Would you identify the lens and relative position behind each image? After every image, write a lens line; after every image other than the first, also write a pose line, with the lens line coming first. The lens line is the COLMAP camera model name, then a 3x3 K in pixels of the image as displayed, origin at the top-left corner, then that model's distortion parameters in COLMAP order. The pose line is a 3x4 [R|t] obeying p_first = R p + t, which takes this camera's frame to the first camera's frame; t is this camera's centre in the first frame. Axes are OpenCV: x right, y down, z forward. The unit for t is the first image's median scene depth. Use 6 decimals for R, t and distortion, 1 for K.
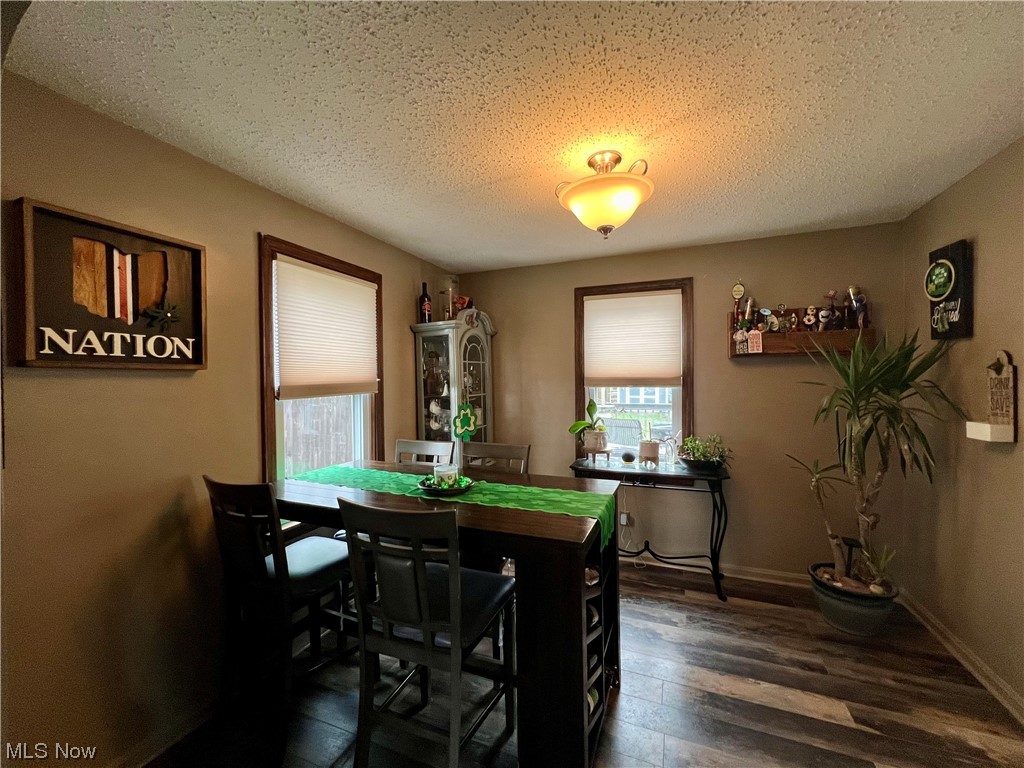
lens RADIAL K [[411.0, 0, 509.1], [0, 411.0, 383.2], [0, 0, 1]] dist [0.000578, 0.000004]
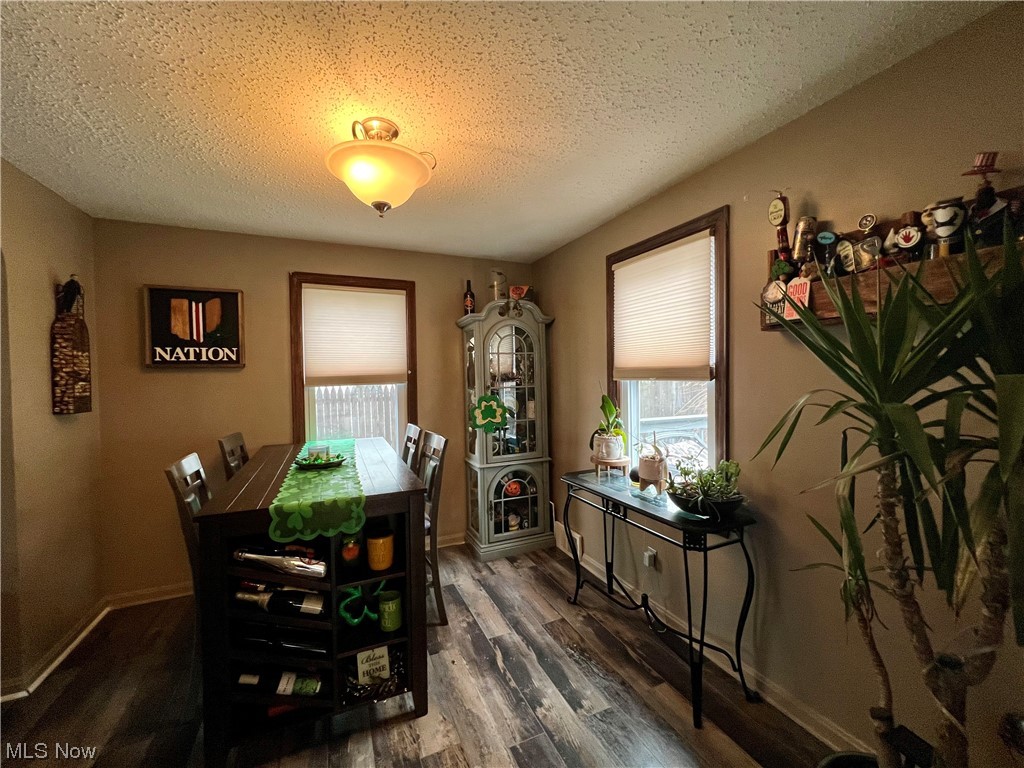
lens RADIAL K [[409.0, 0, 510.0], [0, 409.0, 384.0], [0, 0, 1]] dist [-0.000841, 0.000307]
pose [[0.726398, 0.015477, -0.687100, 1.163220], [0.001211, 0.999716, 0.023799, -0.003431], [0.687273, -0.018119, 0.726173, 0.581558]]
